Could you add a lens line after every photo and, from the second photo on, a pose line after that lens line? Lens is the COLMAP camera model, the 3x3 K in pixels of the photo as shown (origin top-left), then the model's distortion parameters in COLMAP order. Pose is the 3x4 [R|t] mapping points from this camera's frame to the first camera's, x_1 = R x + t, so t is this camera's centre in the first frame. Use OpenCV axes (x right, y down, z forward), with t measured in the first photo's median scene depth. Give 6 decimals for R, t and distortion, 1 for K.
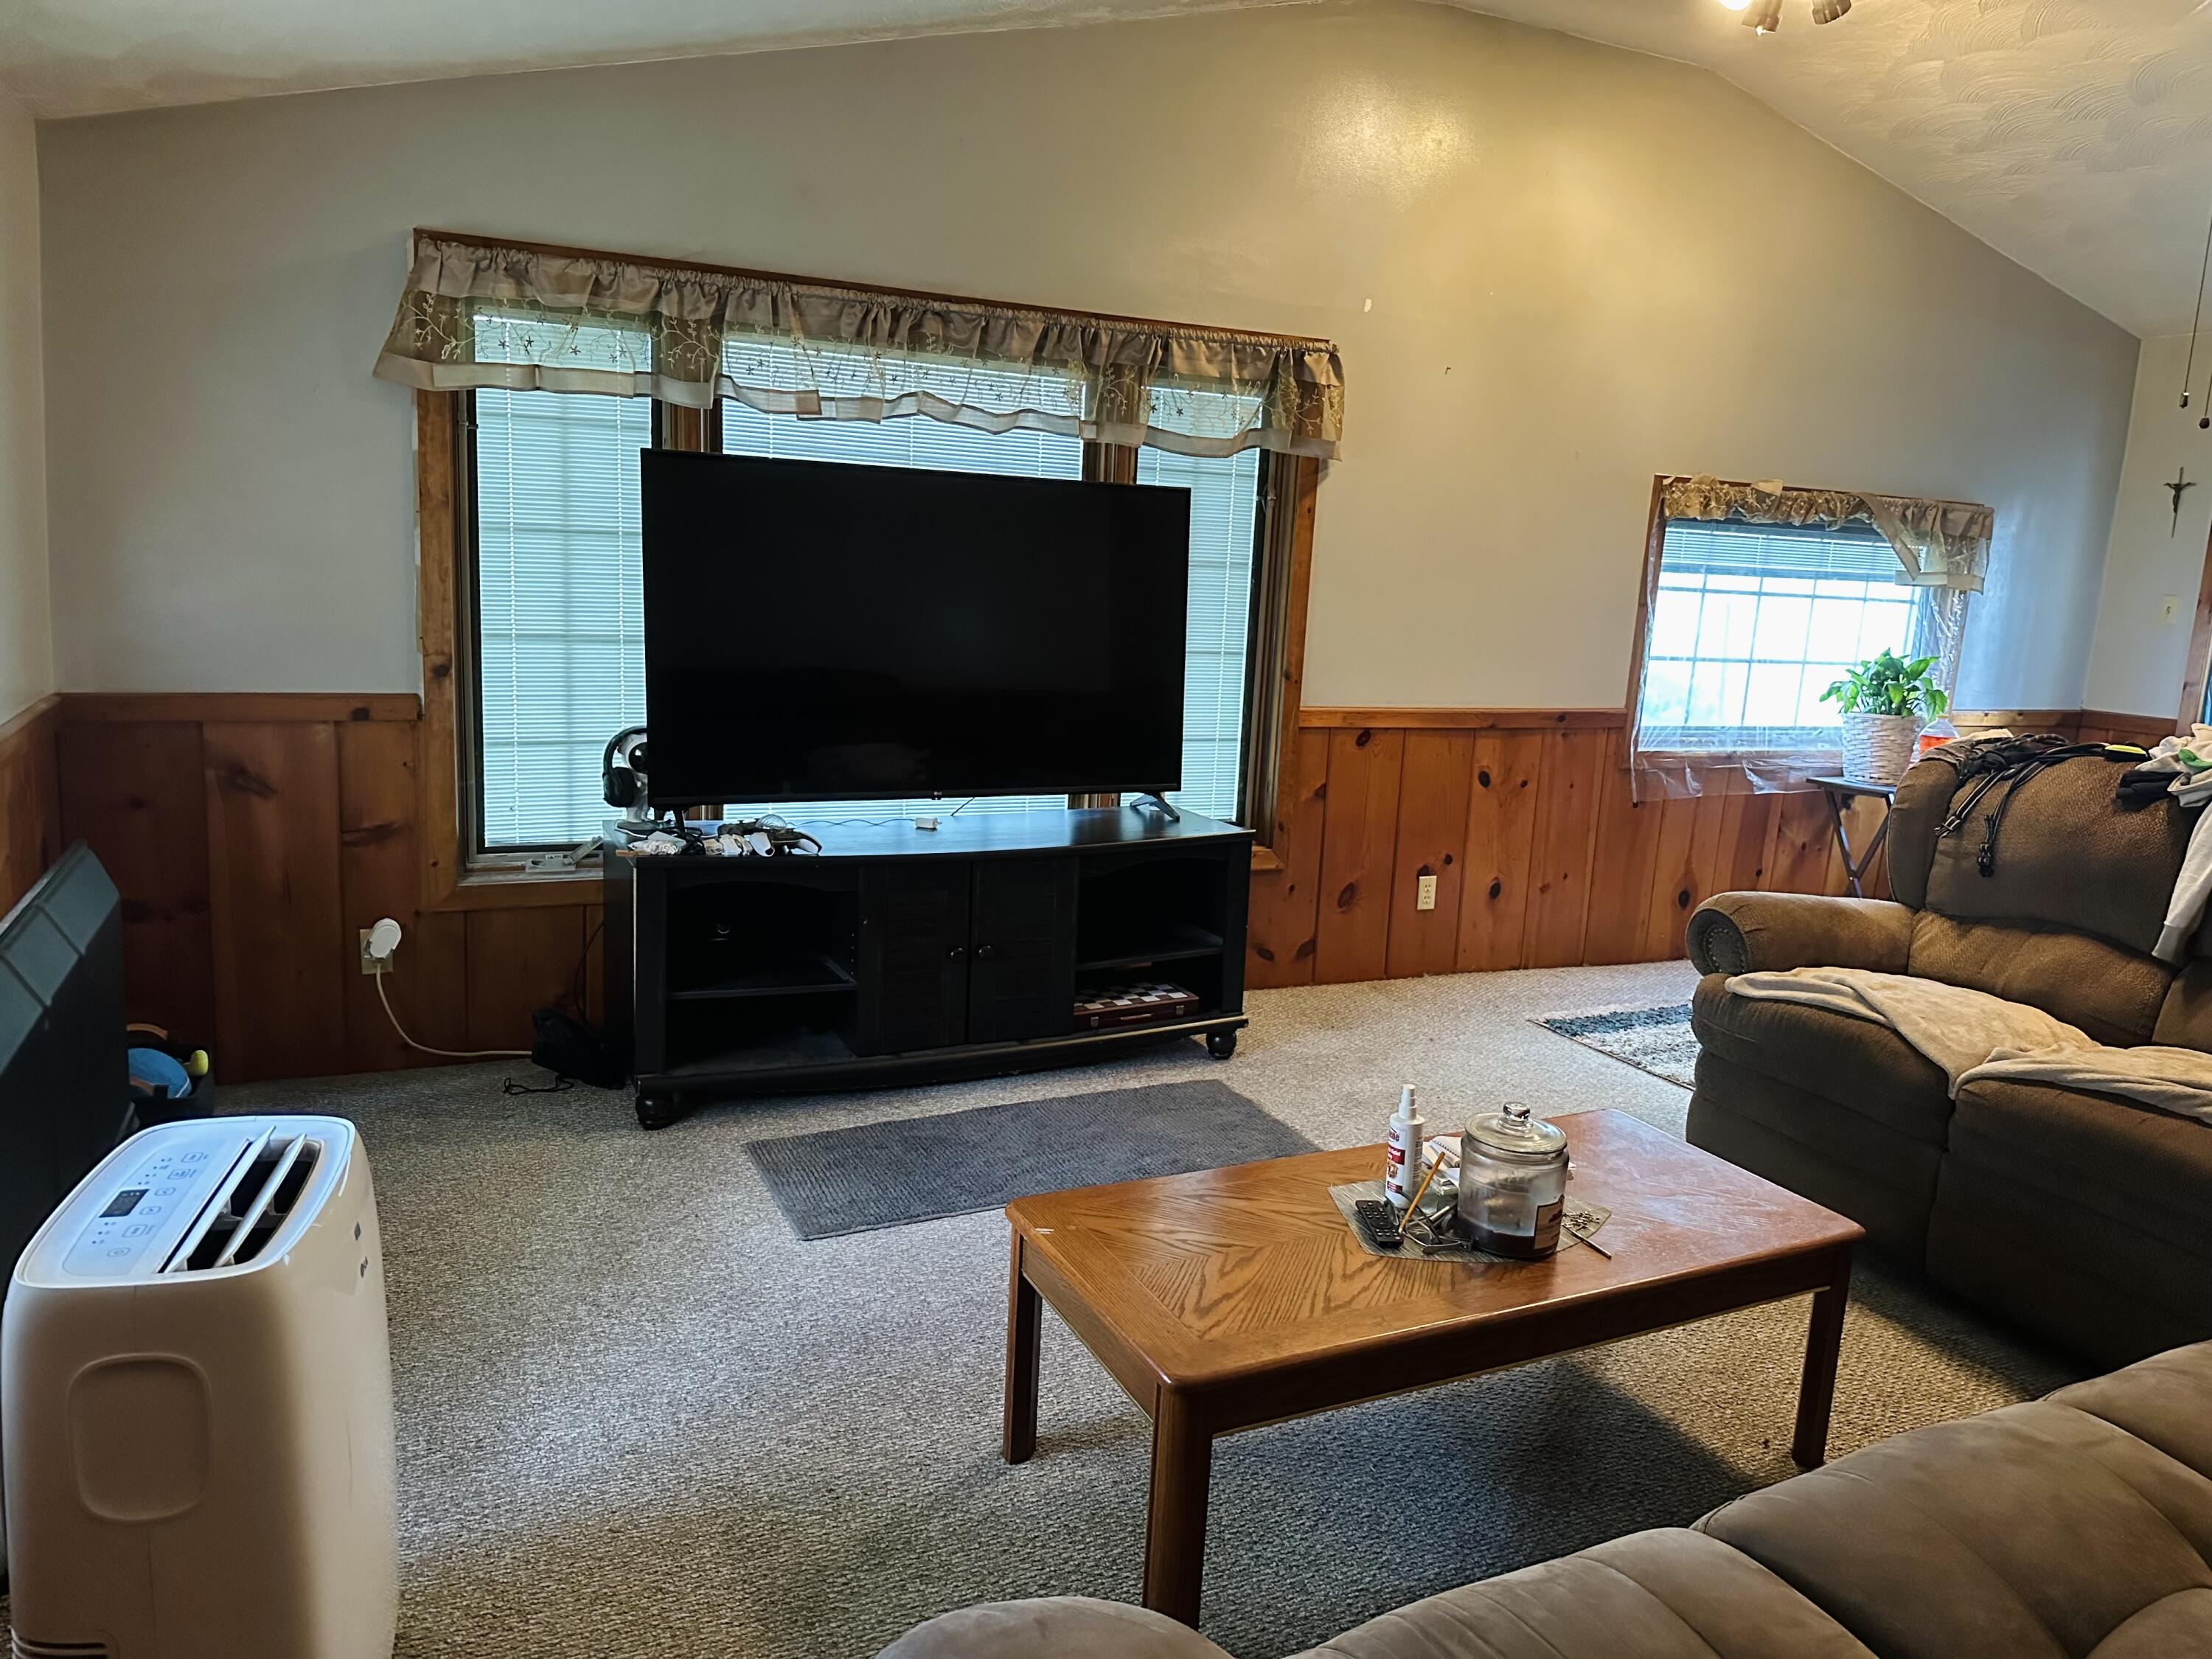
lens RADIAL K [[1560.3, 0, 1099.5], [0, 1560.3, 833.0], [0, 0, 1]] dist [0.007268, -0.063403]
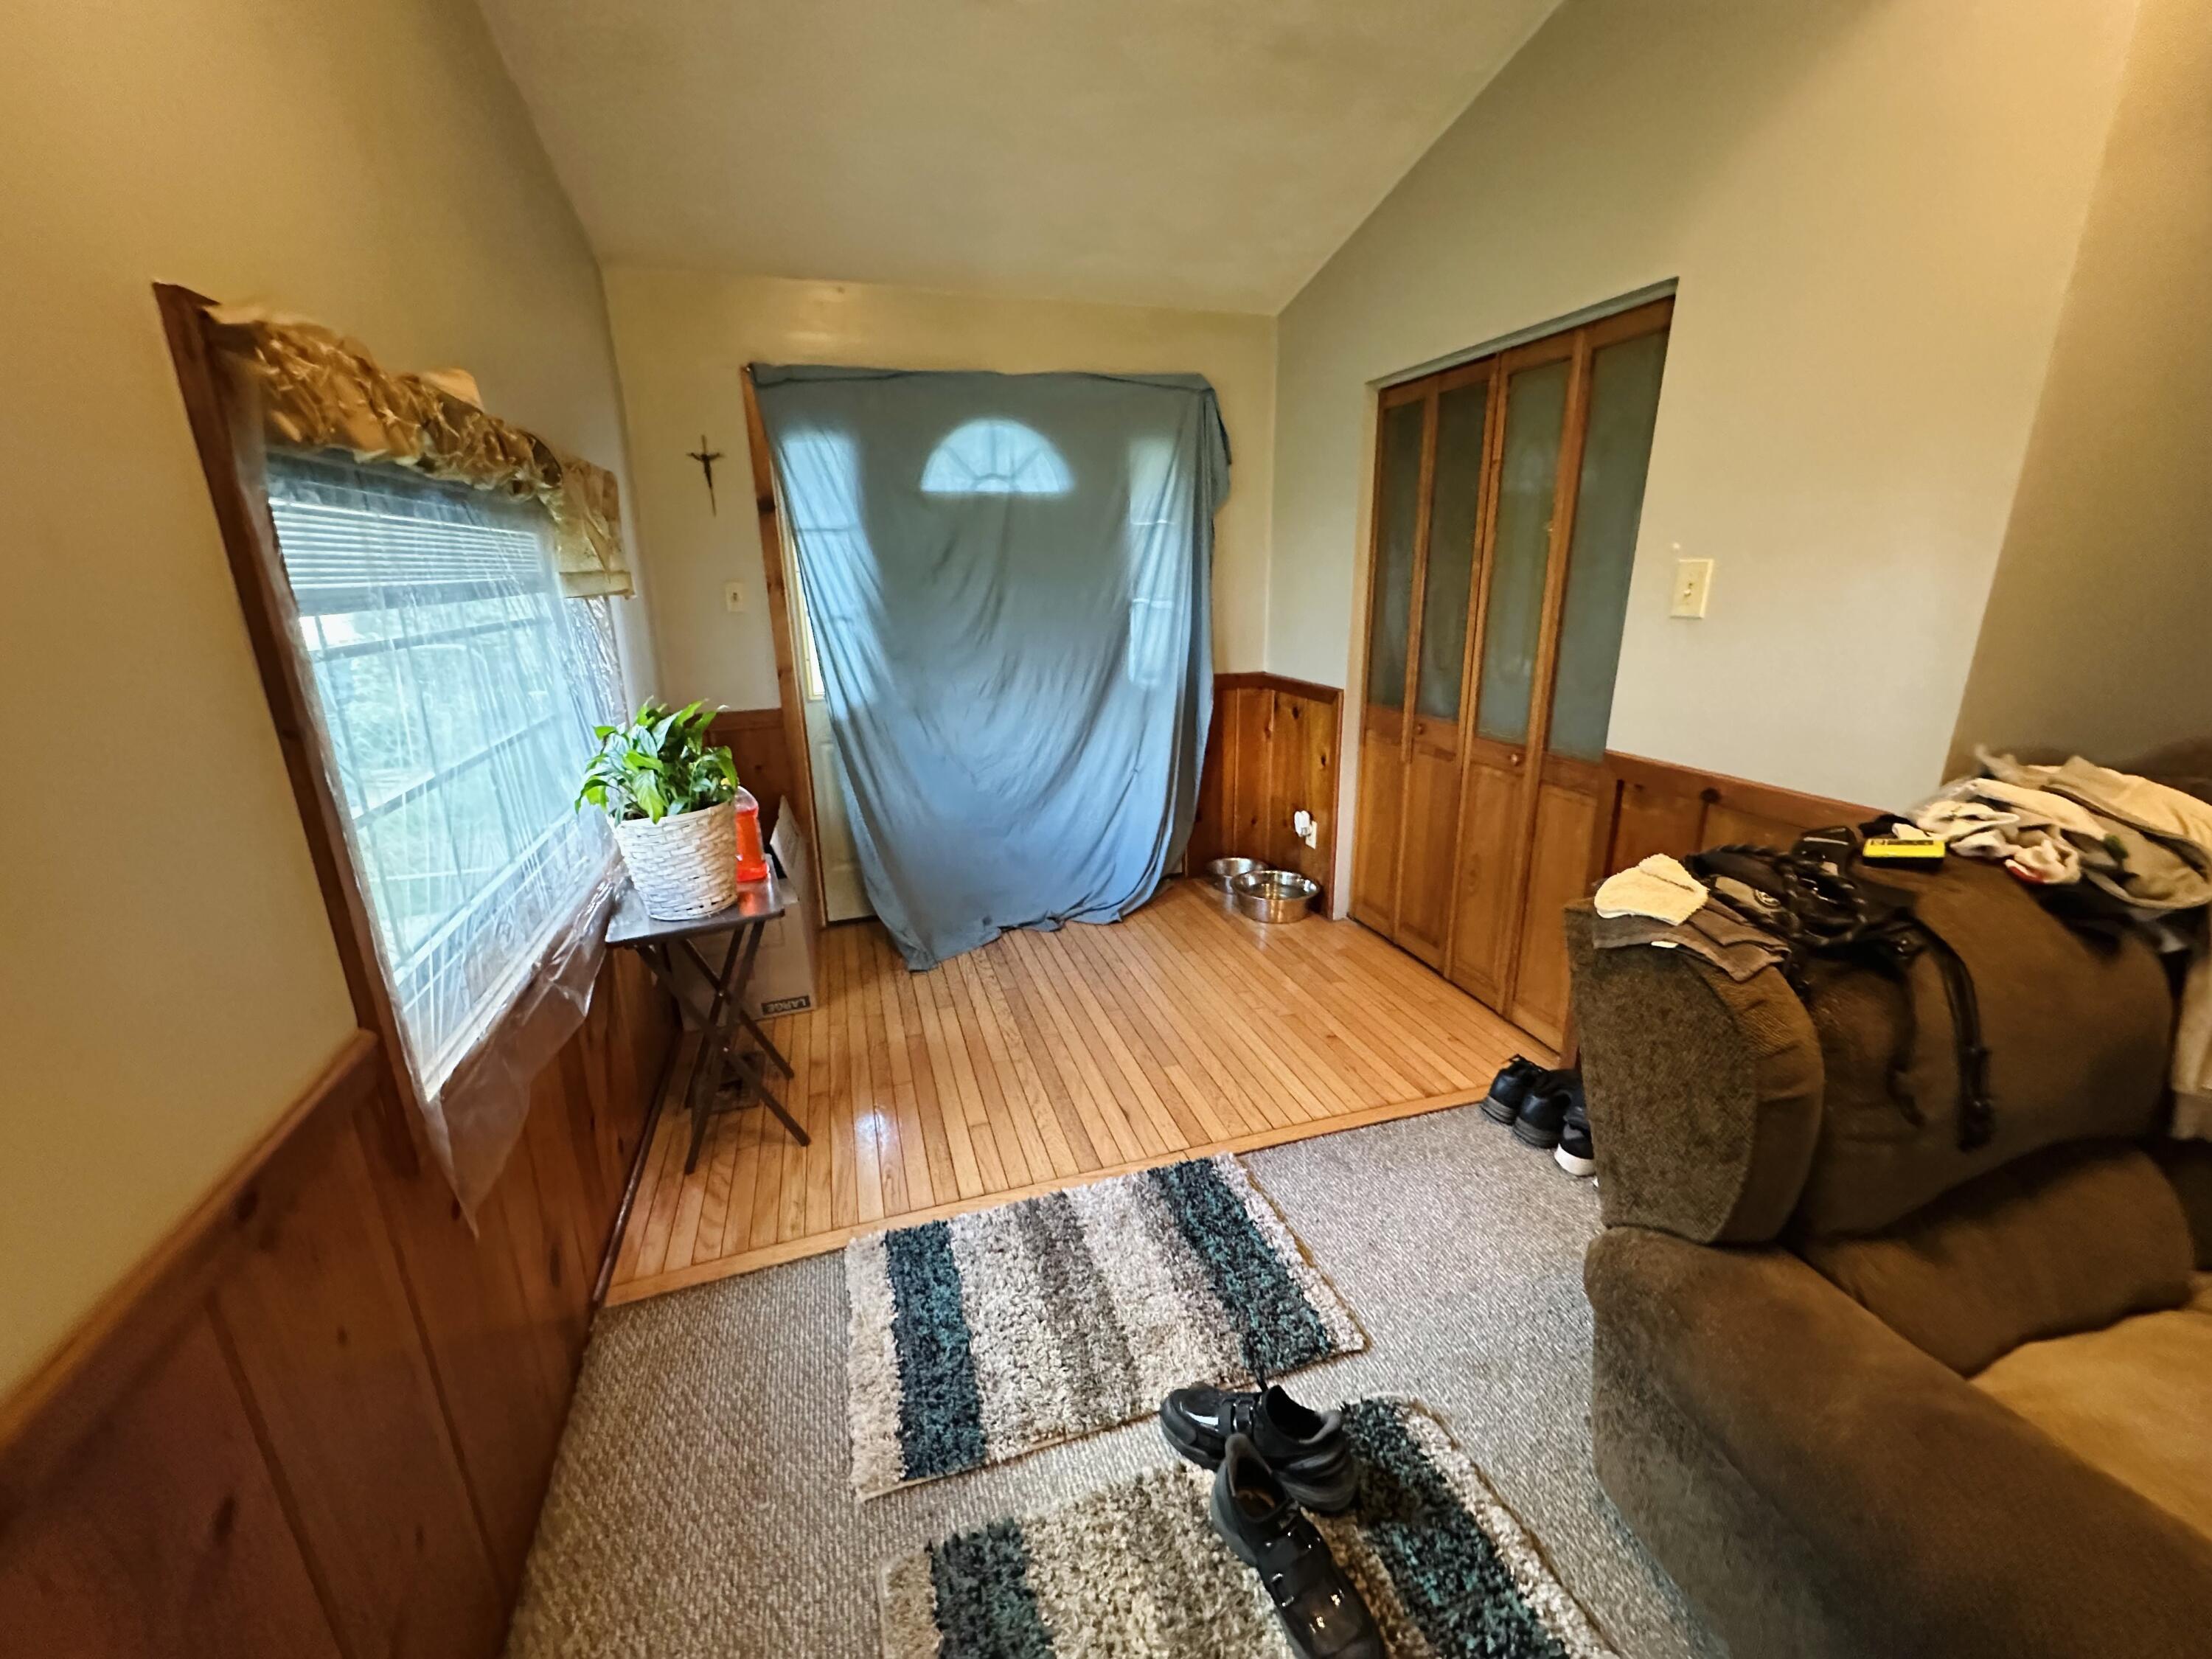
lens RADIAL K [[895.3, 0, 1113.7], [0, 895.3, 839.7], [0, 0, 1]] dist [0.012498, 0.000252]
pose [[0.124703, -0.334608, 0.934070, 0.162695], [0.200459, 0.930501, 0.306568, -0.130585], [-0.971733, 0.149013, 0.183111, 0.704800]]
